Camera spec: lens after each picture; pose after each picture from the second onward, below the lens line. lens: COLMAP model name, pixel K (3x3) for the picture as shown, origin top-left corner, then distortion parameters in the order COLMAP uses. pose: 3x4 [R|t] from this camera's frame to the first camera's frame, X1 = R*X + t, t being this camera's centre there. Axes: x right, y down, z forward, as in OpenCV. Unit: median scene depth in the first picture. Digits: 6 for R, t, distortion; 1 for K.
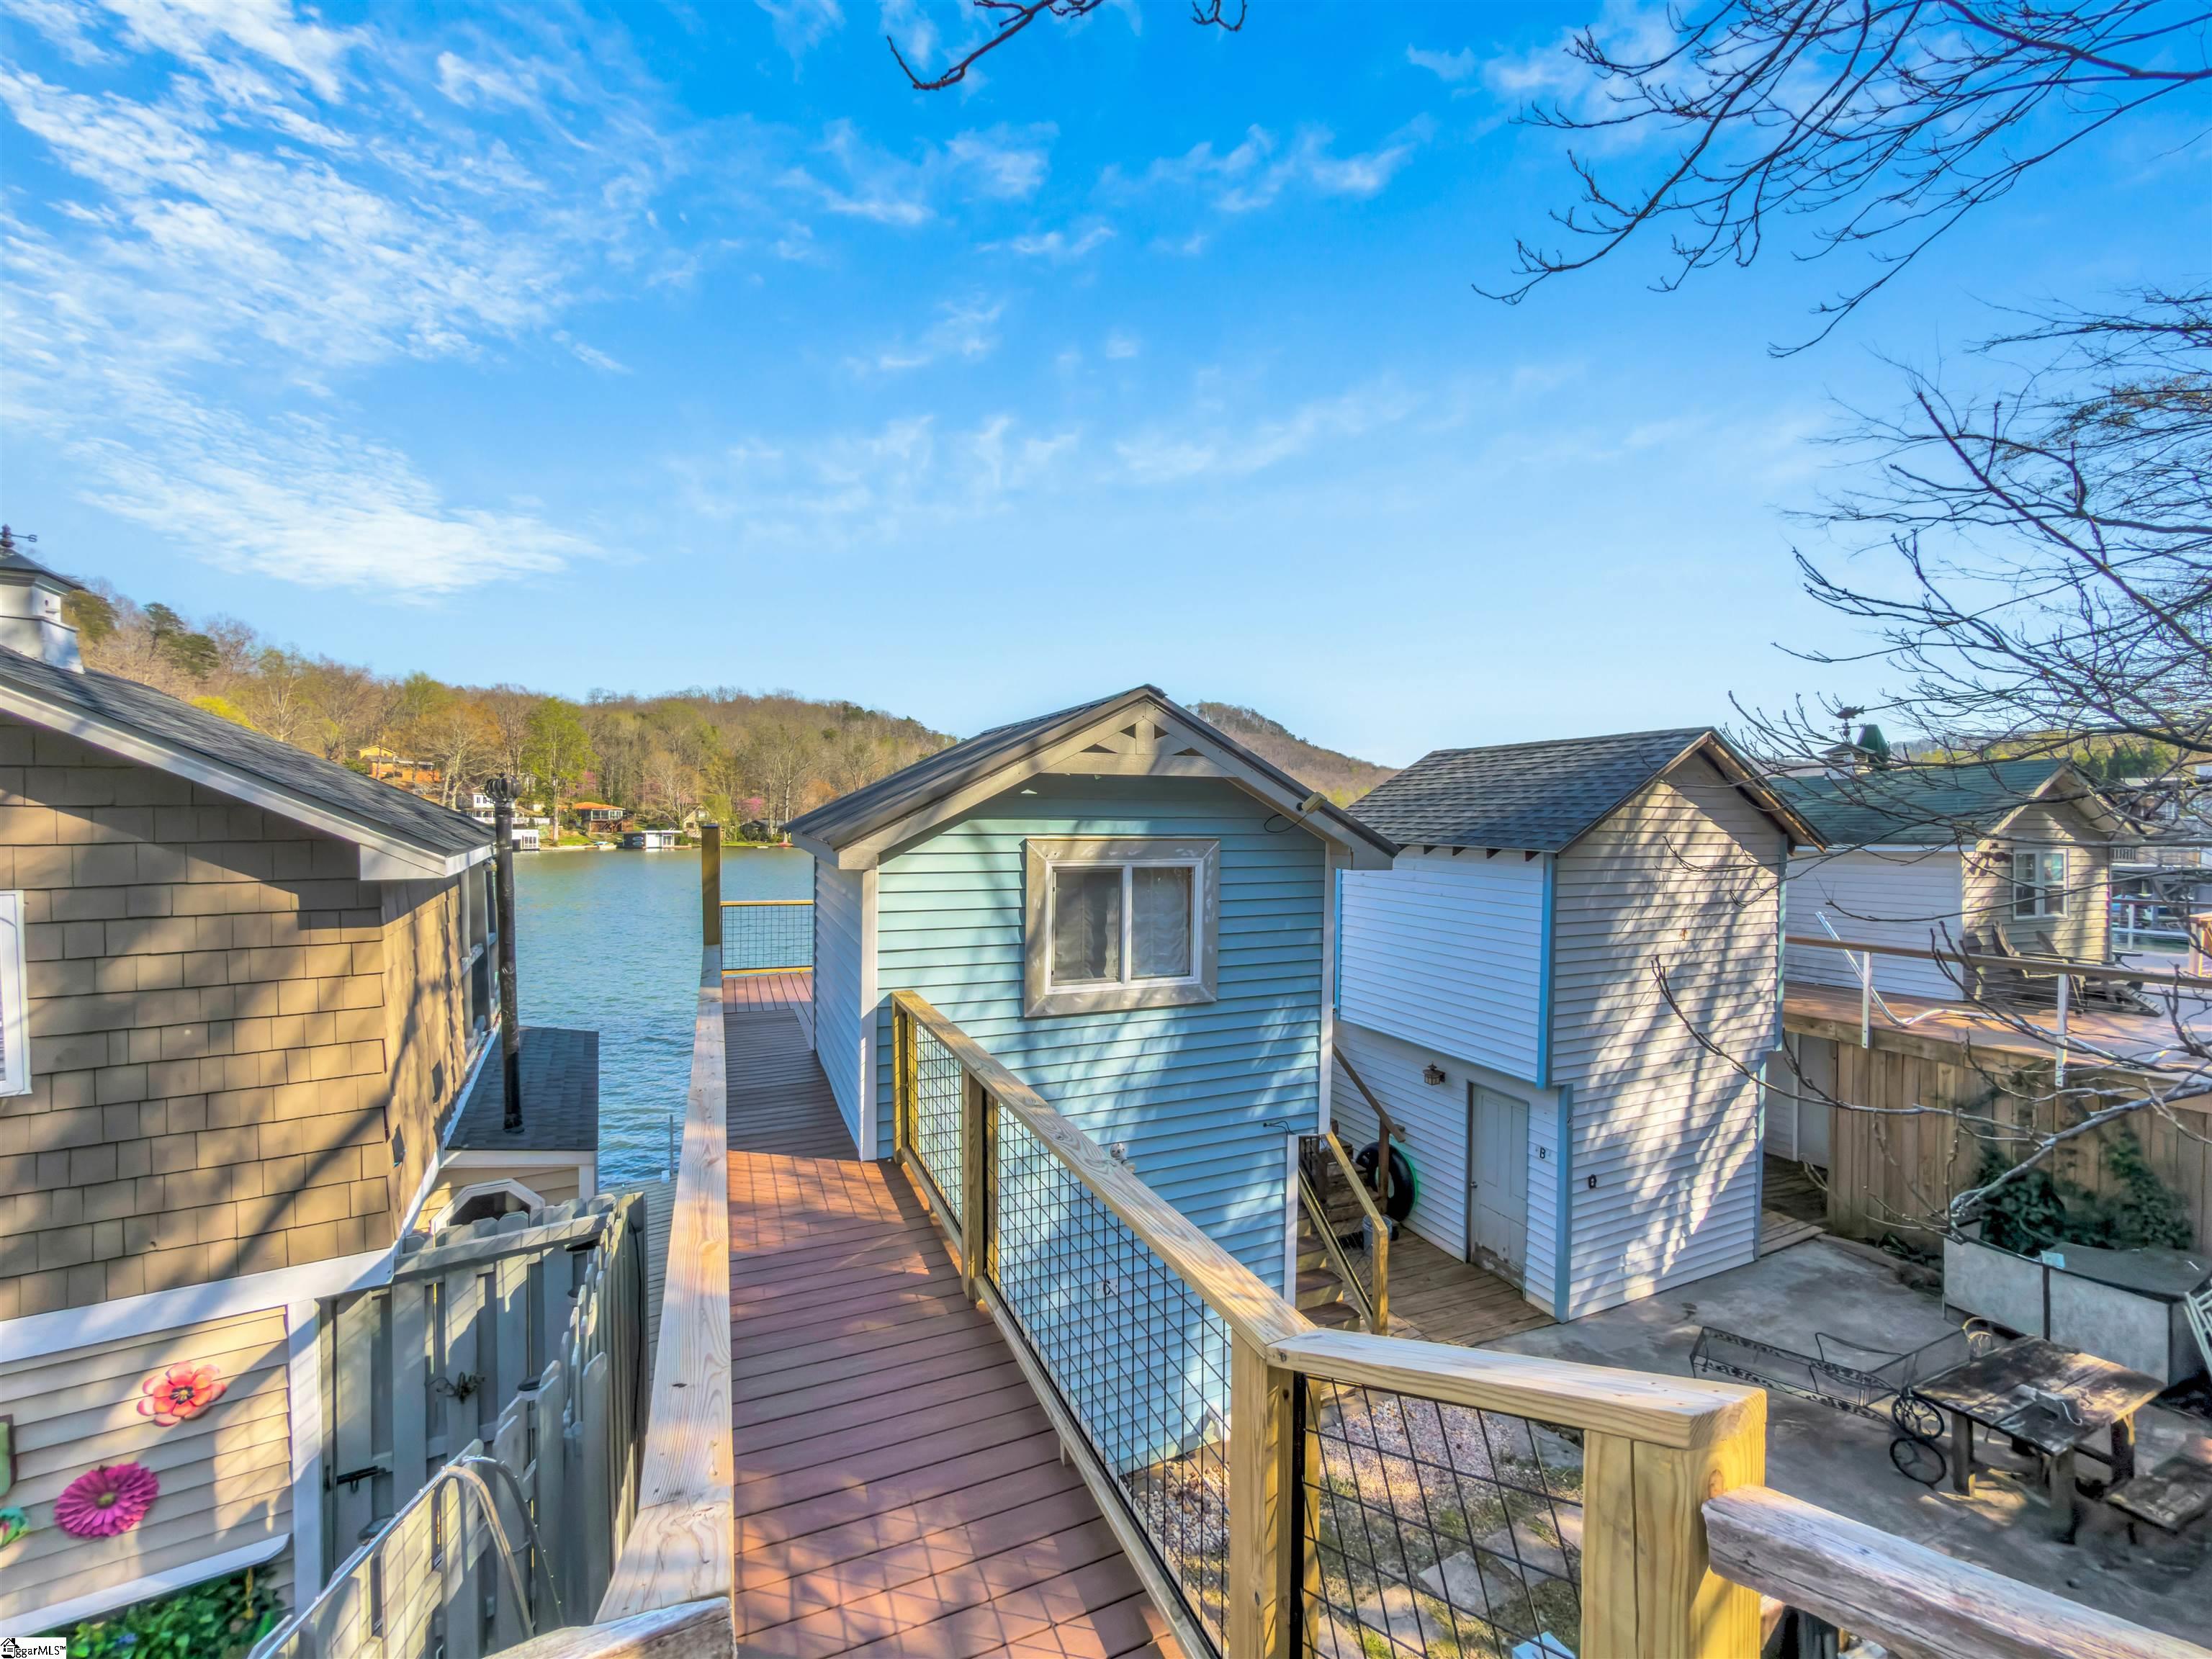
lens RADIAL K [[874.5, 0, 1089.2], [0, 874.5, 845.9], [0, 0, 1]] dist [-0.000864, -0.001338]
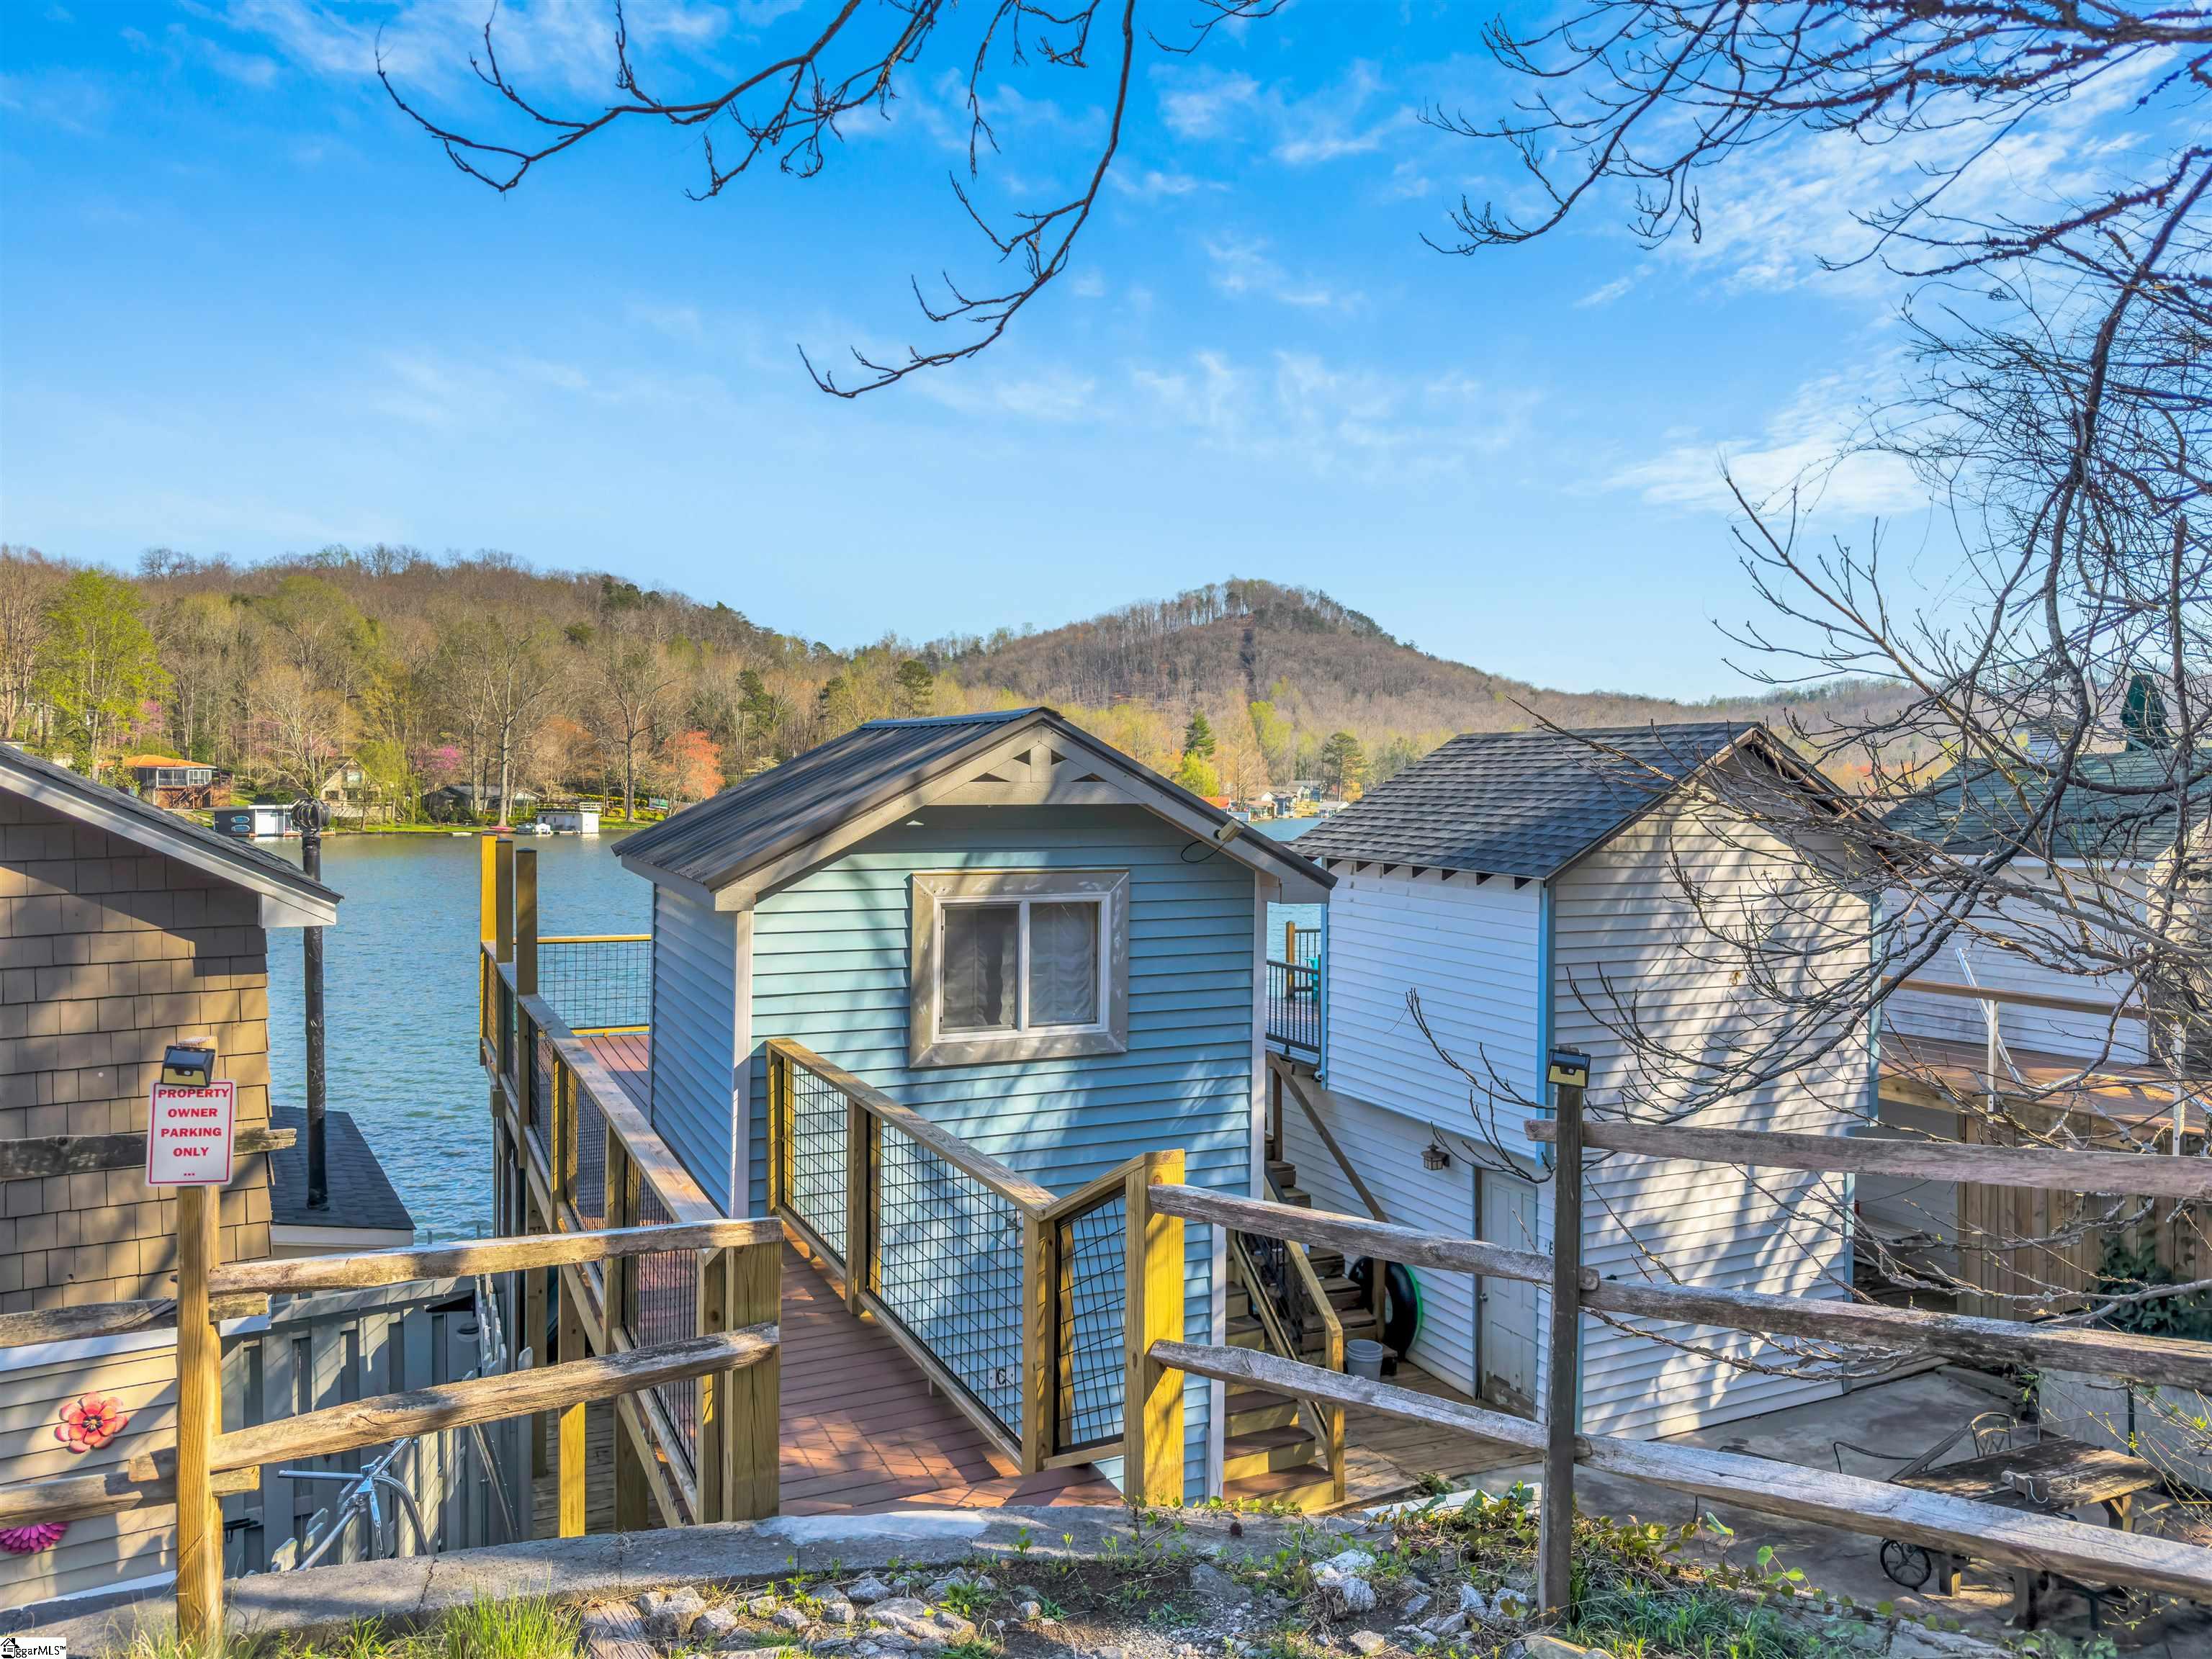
lens RADIAL K [[1550.3, 0, 1068.6], [0, 1550.3, 787.2], [0, 0, 1]] dist [0.052584, -0.067024]
pose [[0.999828, -0.001055, 0.018501, 0.043385], [0.001538, 0.999658, -0.026124, -0.038209], [-0.018467, 0.026148, 0.999487, -0.439848]]
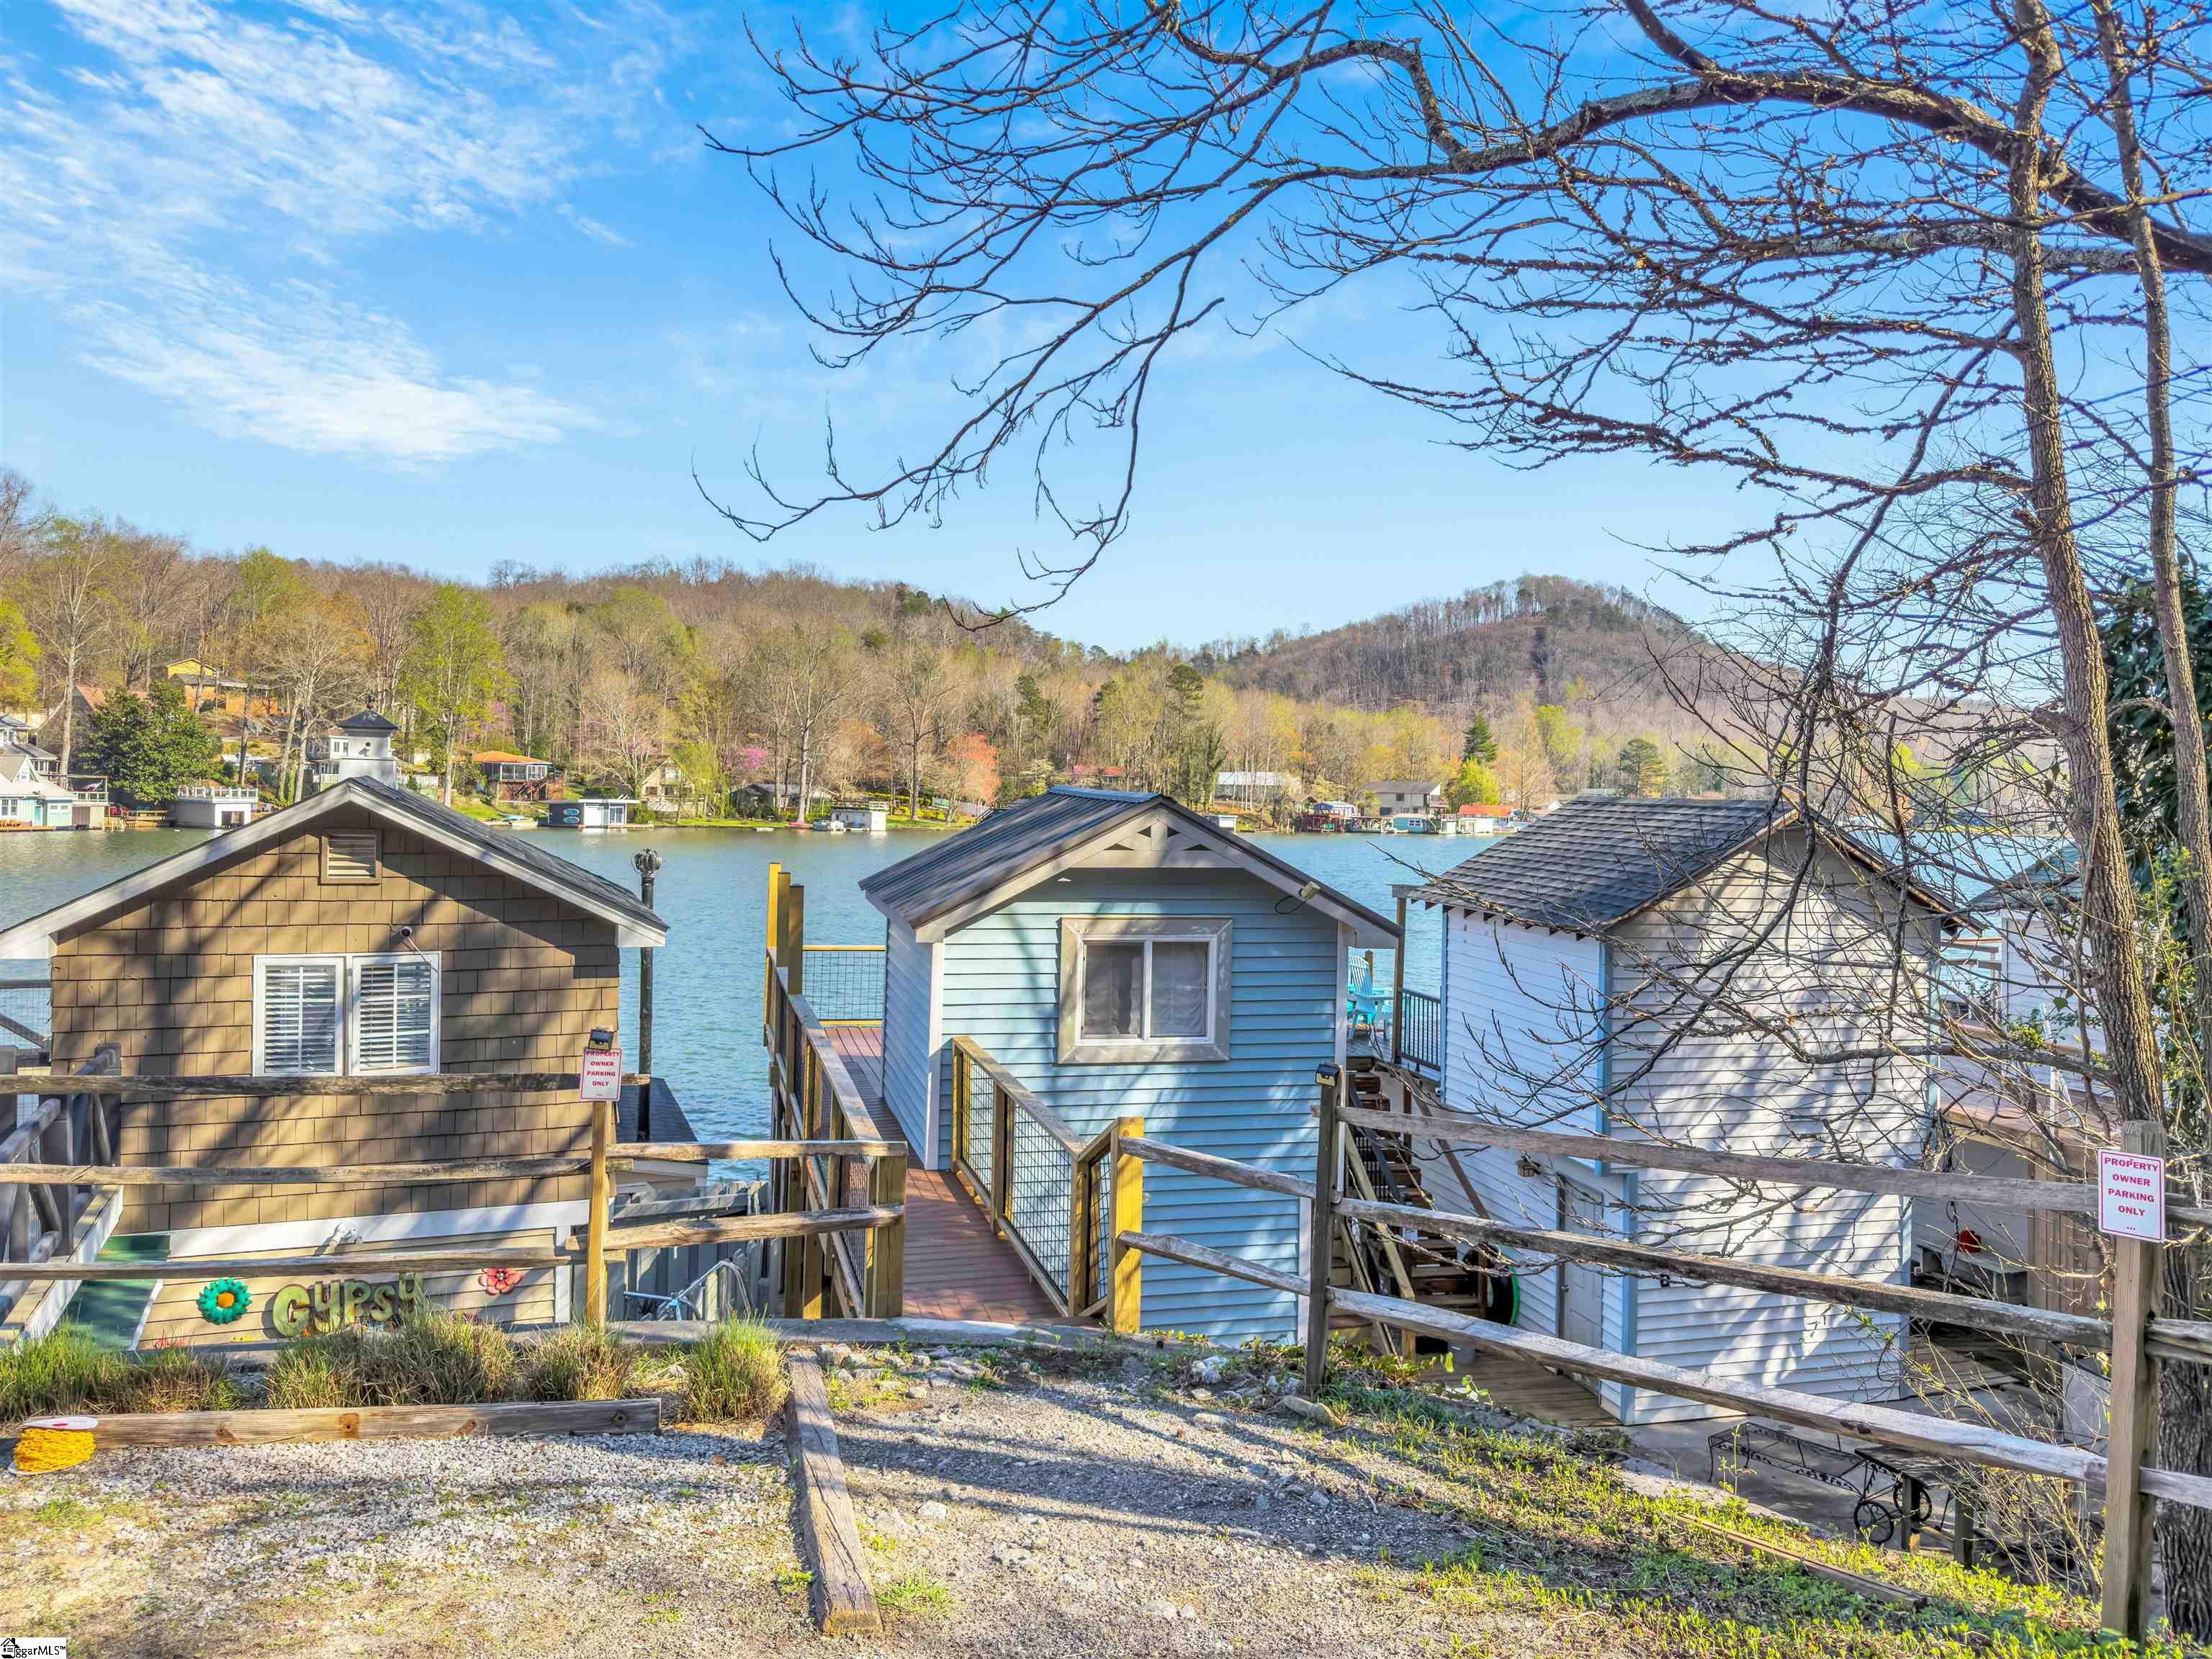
lens RADIAL K [[1550.3, 0, 1082.8], [0, 1550.3, 763.5], [0, 0, 1]] dist [0.052584, -0.067024]
pose [[0.988465, 0.013953, -0.150802, 0.196126], [-0.020286, 0.998972, -0.040537, -0.094366], [0.150082, 0.043129, 0.987732, -0.806074]]
